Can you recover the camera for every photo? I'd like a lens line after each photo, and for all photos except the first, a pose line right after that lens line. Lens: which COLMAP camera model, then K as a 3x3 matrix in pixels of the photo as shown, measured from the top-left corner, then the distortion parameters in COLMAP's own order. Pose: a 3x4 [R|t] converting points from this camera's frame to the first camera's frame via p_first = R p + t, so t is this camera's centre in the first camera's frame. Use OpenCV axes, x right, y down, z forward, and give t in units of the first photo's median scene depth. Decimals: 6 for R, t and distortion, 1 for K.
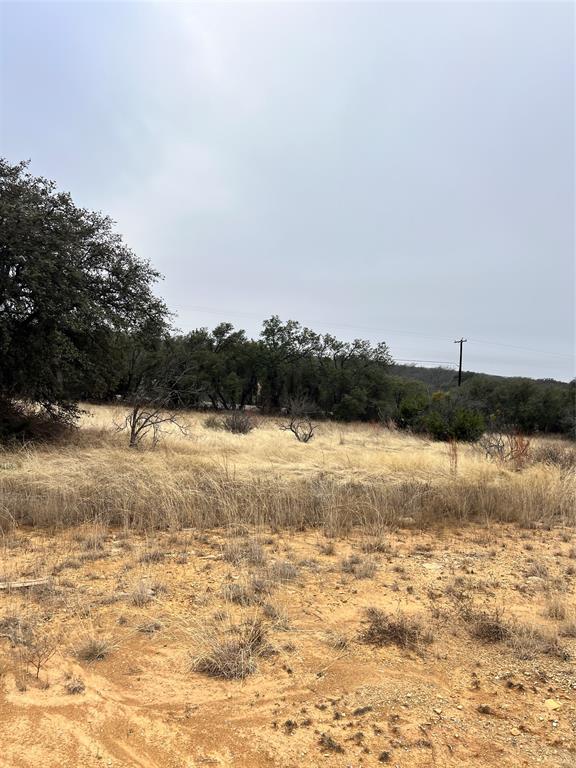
lens RADIAL K [[572.8, 0, 282.1], [0, 572.8, 380.2], [0, 0, 1]] dist [0.042452, -0.052595]
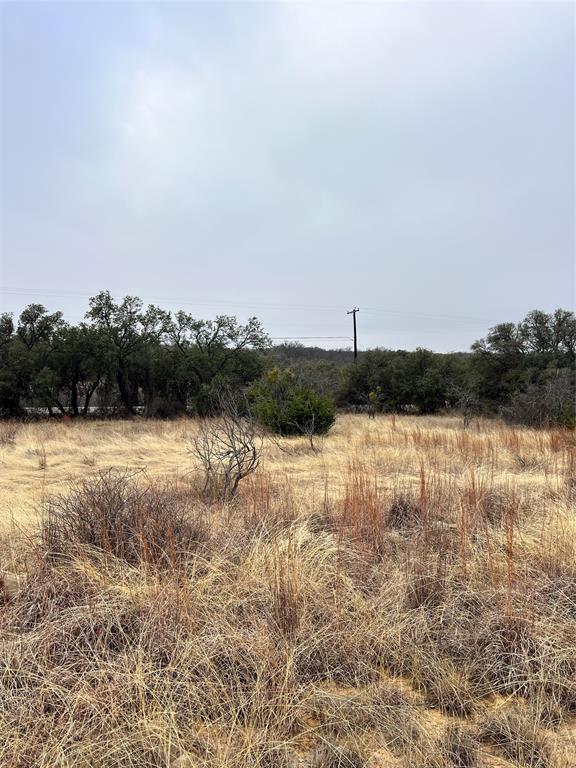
lens RADIAL K [[572.8, 0, 284.6], [0, 572.8, 396.8], [0, 0, 1]] dist [0.042452, -0.052595]
pose [[0.992279, -0.085406, 0.089933, 0.603729], [0.081821, 0.995727, 0.042824, 0.072483], [-0.093206, -0.035135, 0.995027, 0.746276]]
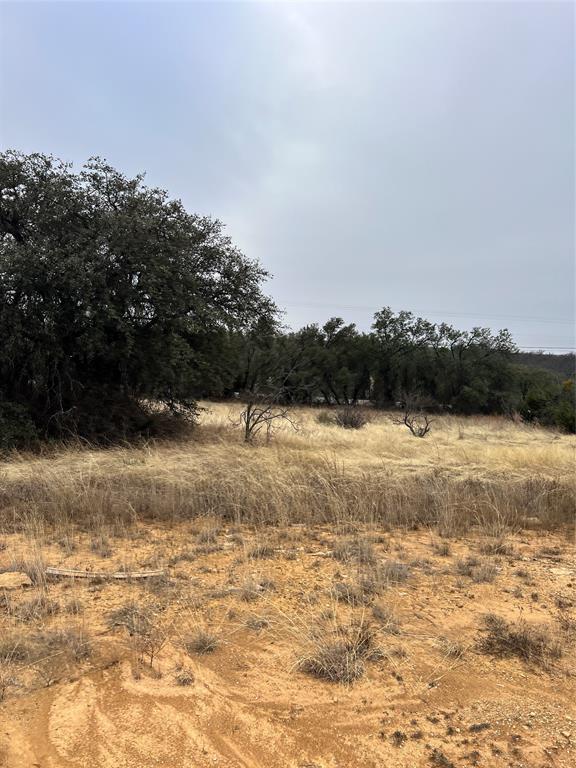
lens RADIAL K [[572.8, 0, 282.2], [0, 572.8, 382.7], [0, 0, 1]] dist [0.042452, -0.052595]
pose [[0.979929, -0.029251, -0.197189, 0.010717], [0.031862, 0.999441, 0.010081, 0.000554], [0.196784, -0.016162, 0.980314, 0.015057]]
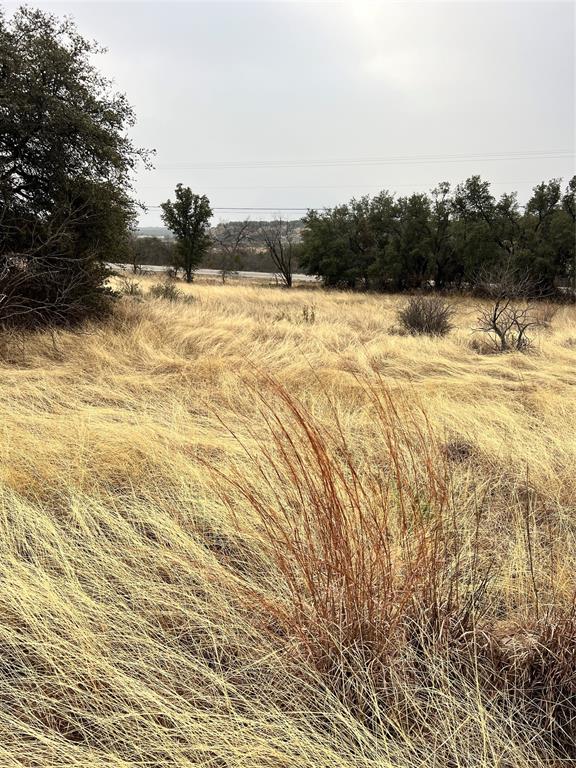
lens RADIAL K [[572.8, 0, 280.1], [0, 572.8, 387.9], [0, 0, 1]] dist [0.042452, -0.052595]
pose [[0.721814, 0.090379, -0.686161, 0.490507], [0.045225, 0.983158, 0.177074, 0.072275], [0.690608, -0.158846, 0.705570, 0.928013]]
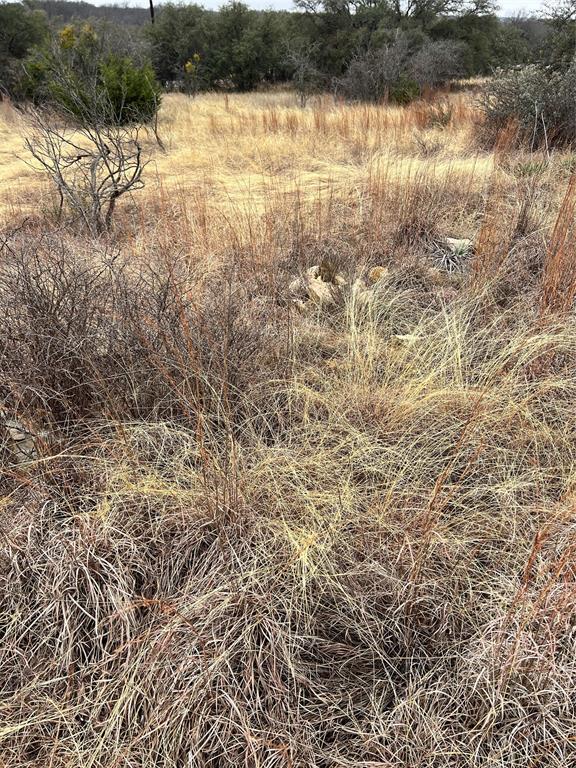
lens RADIAL K [[572.8, 0, 292.7], [0, 572.8, 389.7], [0, 0, 1]] dist [0.042452, -0.052595]
pose [[0.898763, -0.295468, 0.323920, 0.520409], [0.078920, 0.835768, 0.543382, 0.078059], [-0.431274, -0.462807, 0.774476, 0.931617]]
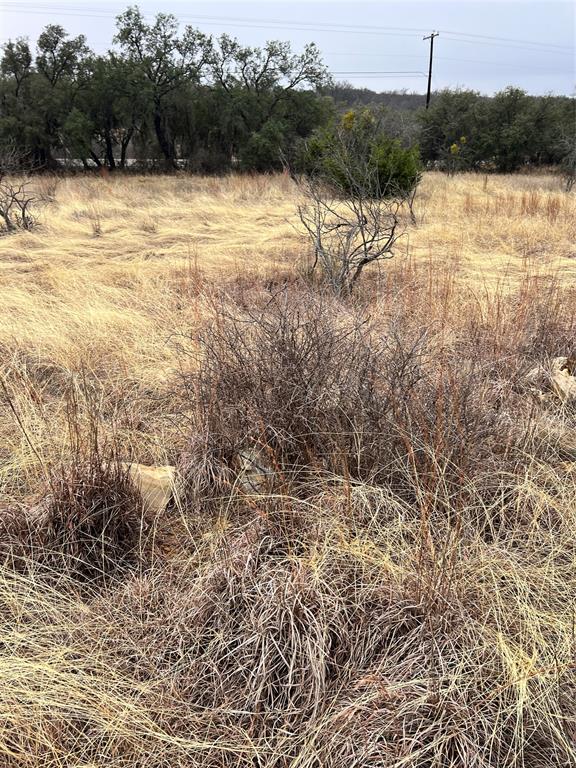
lens RADIAL K [[572.8, 0, 280.7], [0, 572.8, 386.6], [0, 0, 1]] dist [0.042452, -0.052595]
pose [[0.996990, -0.076843, -0.010287, 0.512638], [0.074210, 0.907472, 0.413507, 0.075460], [-0.022440, -0.413026, 0.910443, 0.933271]]
